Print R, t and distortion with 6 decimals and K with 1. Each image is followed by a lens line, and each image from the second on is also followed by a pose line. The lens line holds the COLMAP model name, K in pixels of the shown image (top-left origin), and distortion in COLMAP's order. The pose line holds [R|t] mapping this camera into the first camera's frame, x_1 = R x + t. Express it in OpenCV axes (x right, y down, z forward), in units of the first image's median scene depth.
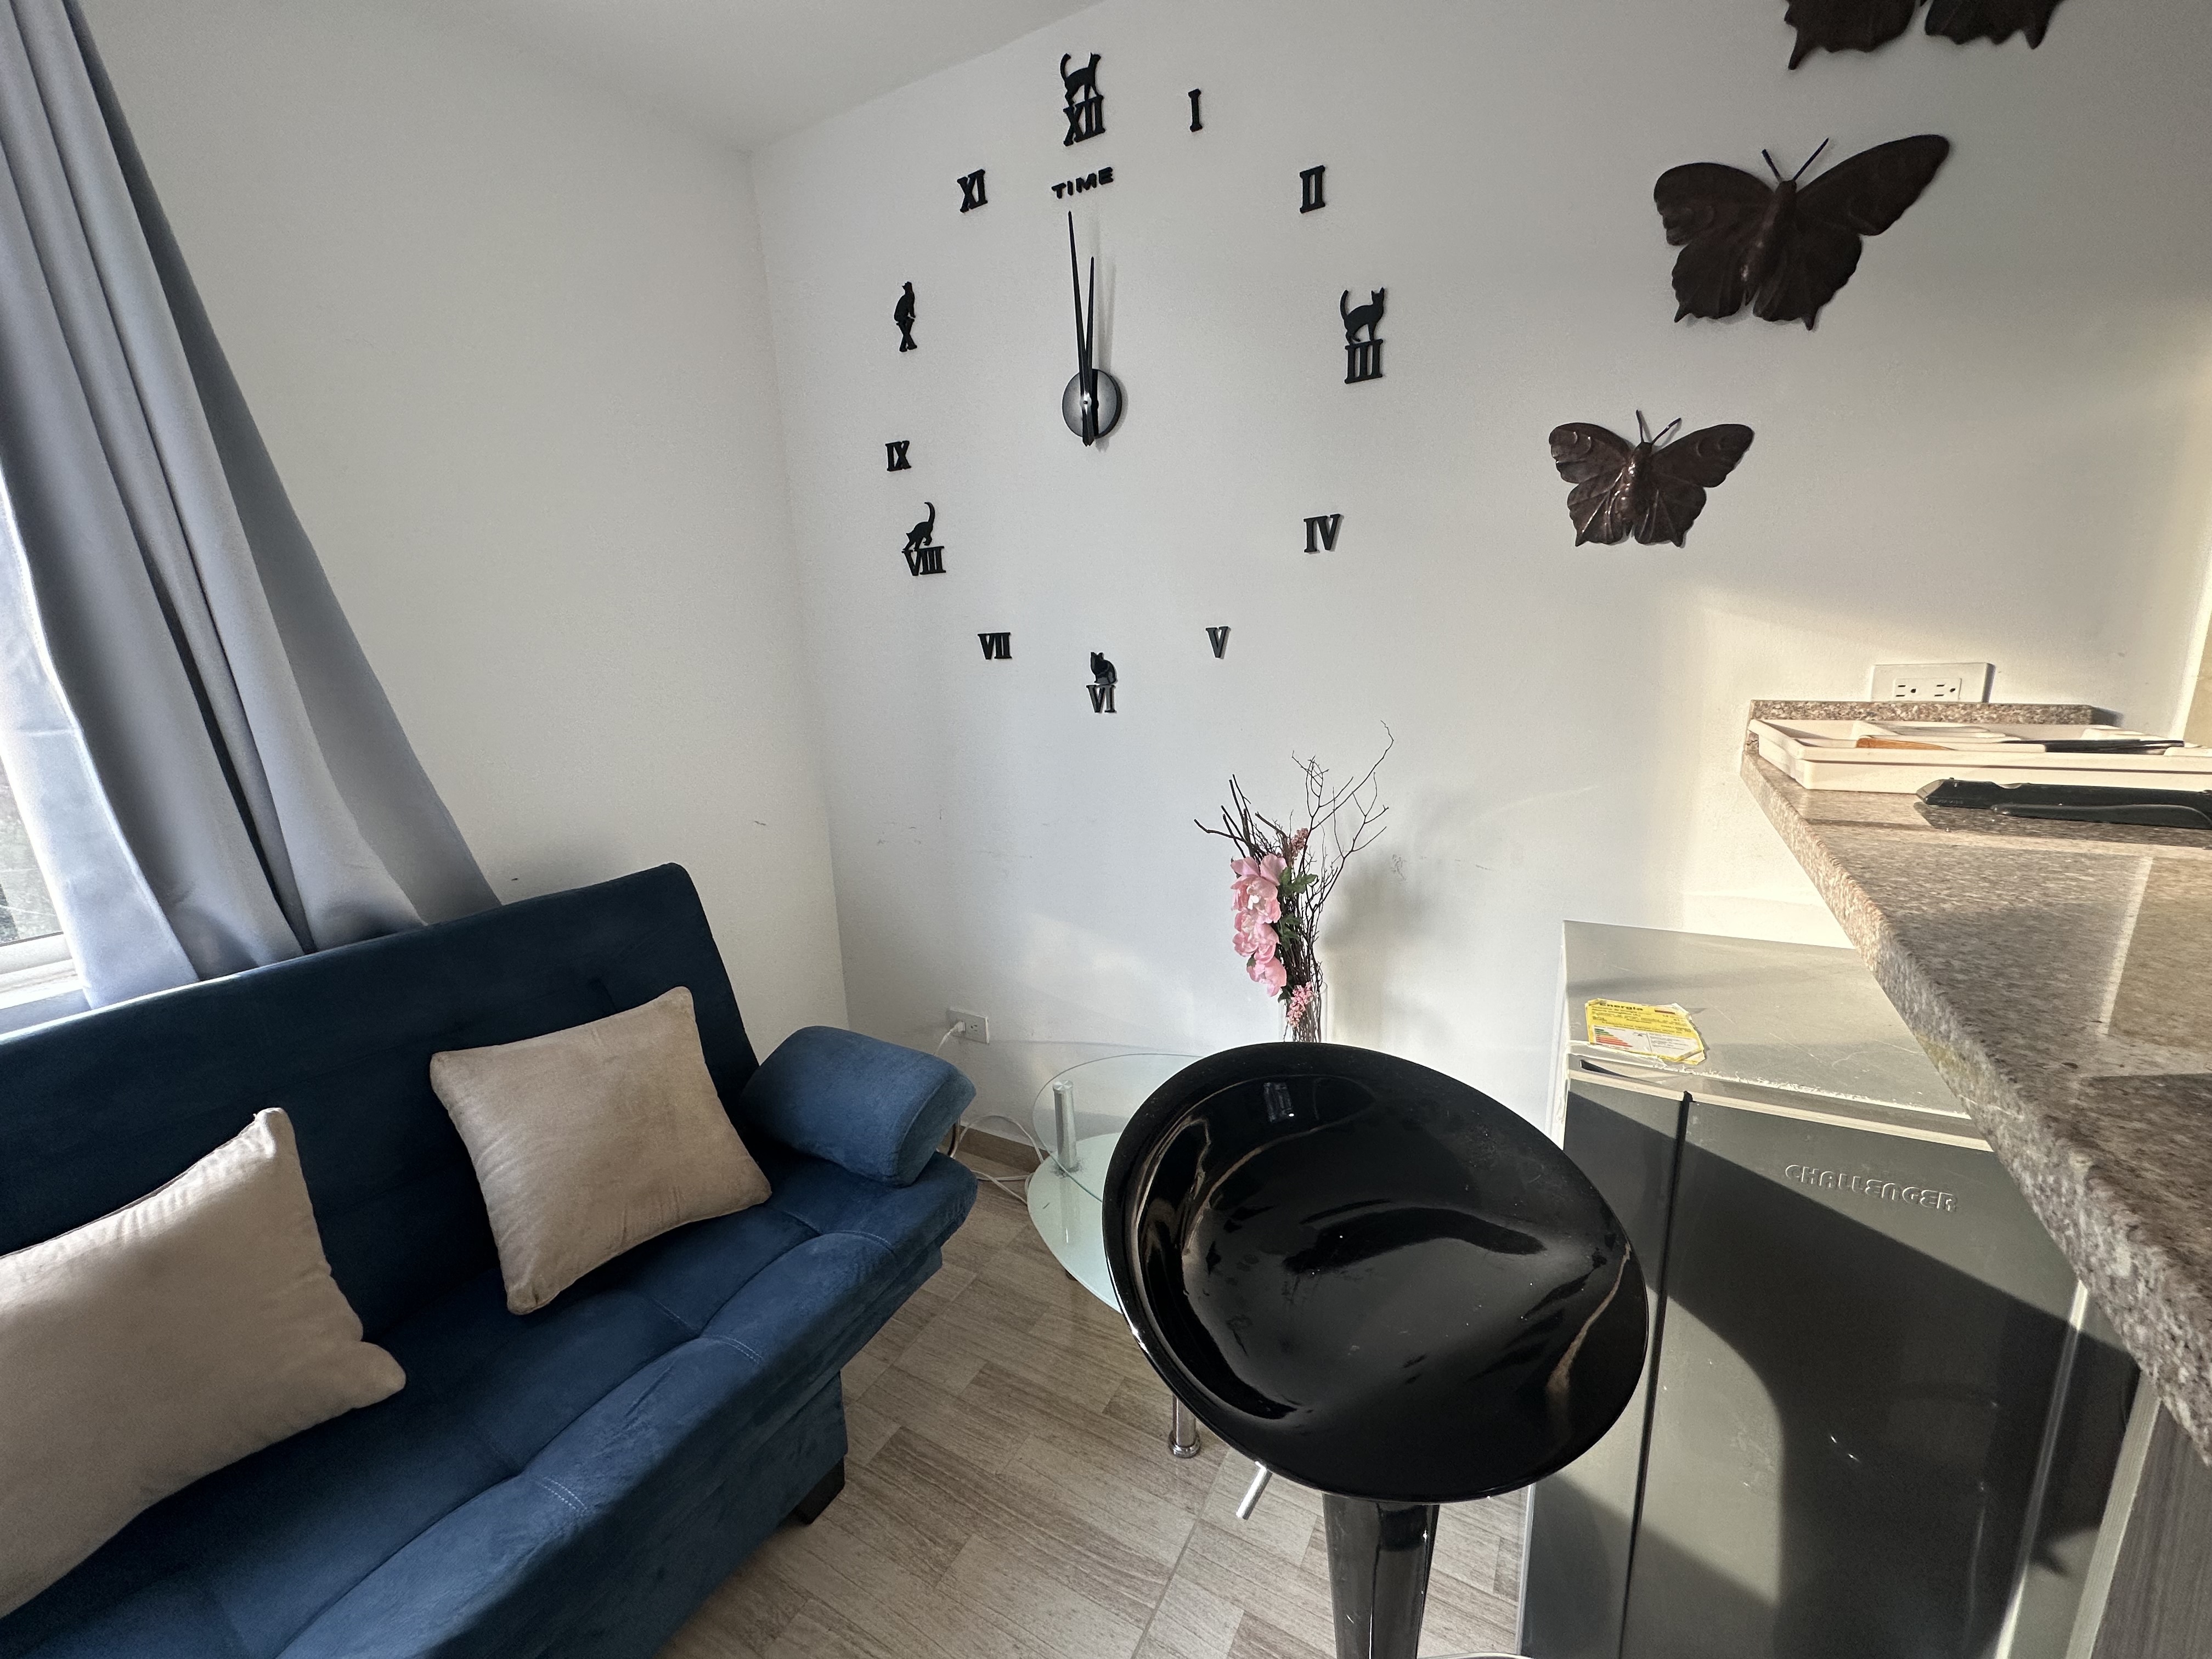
lens RADIAL K [[881.7, 0, 1106.9], [0, 881.7, 826.0], [0, 0, 1]] dist [-0.003298, 0.000733]
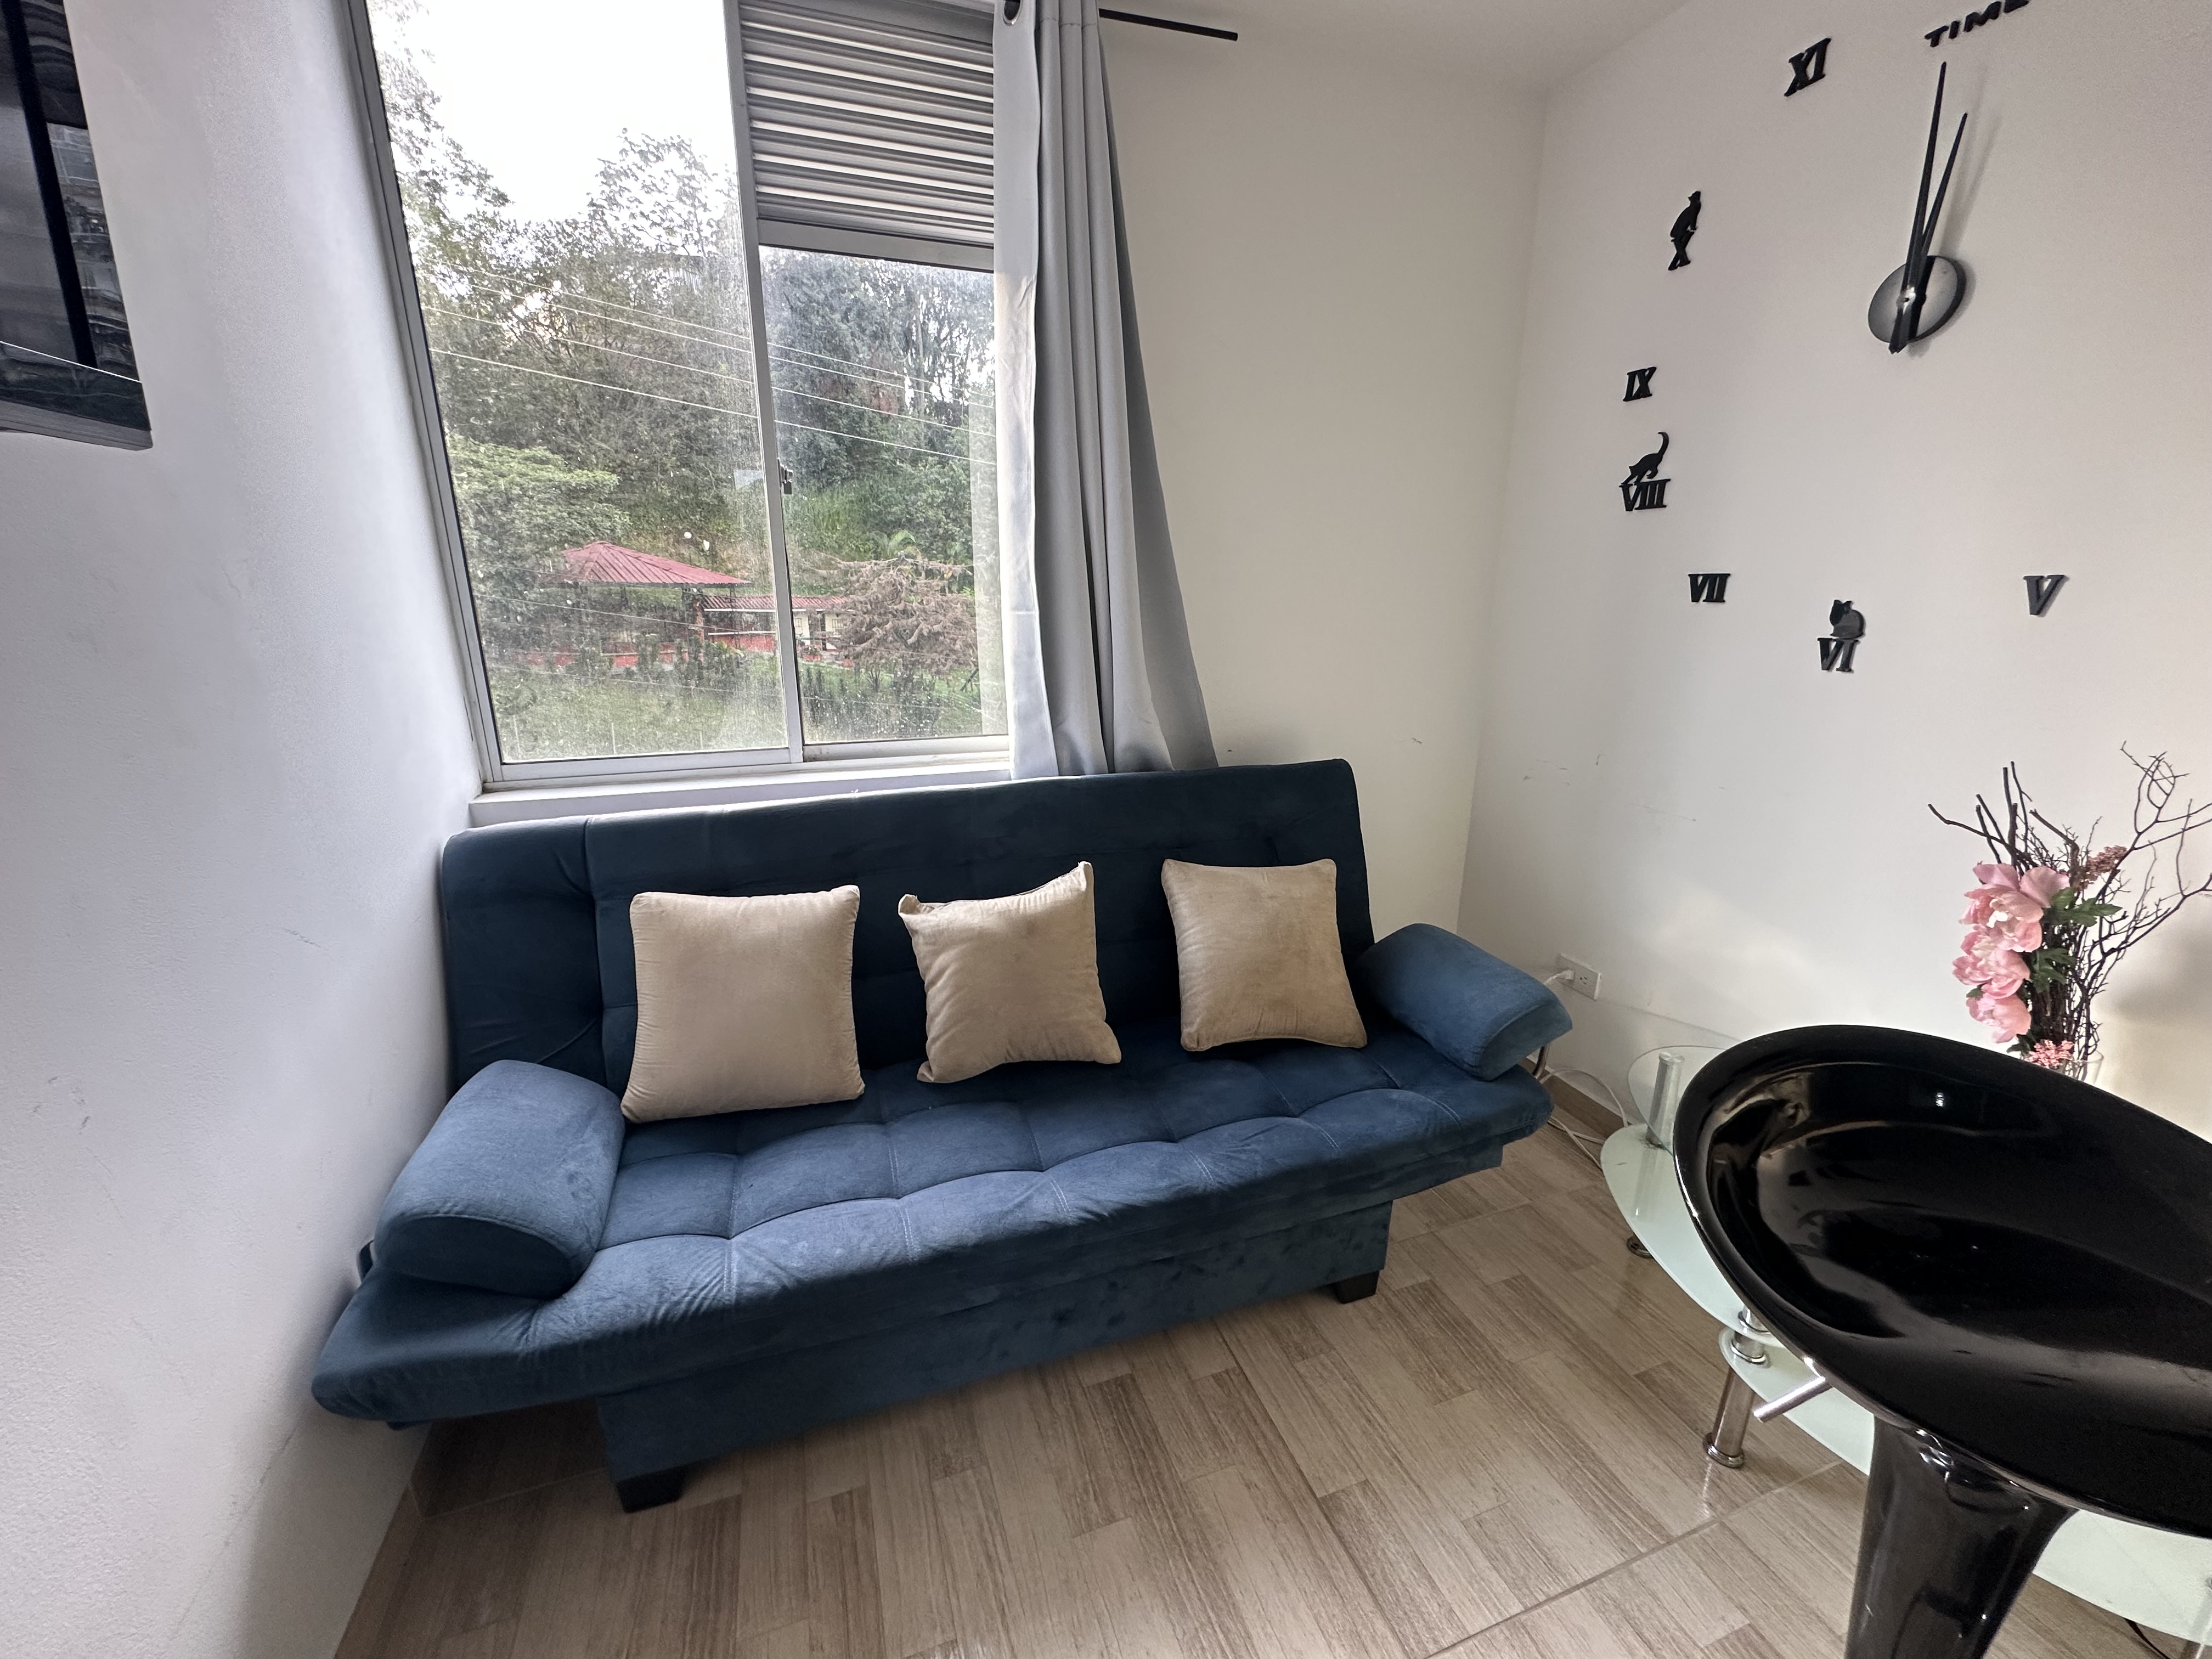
lens RADIAL K [[881.7, 0, 1106.9], [0, 881.7, 826.0], [0, 0, 1]] dist [-0.003298, 0.000733]
pose [[0.756003, 0.212405, -0.619147, 0.030419], [-0.170088, 0.977141, 0.127534, 0.040557], [0.632083, 0.008894, 0.774849, -0.155872]]
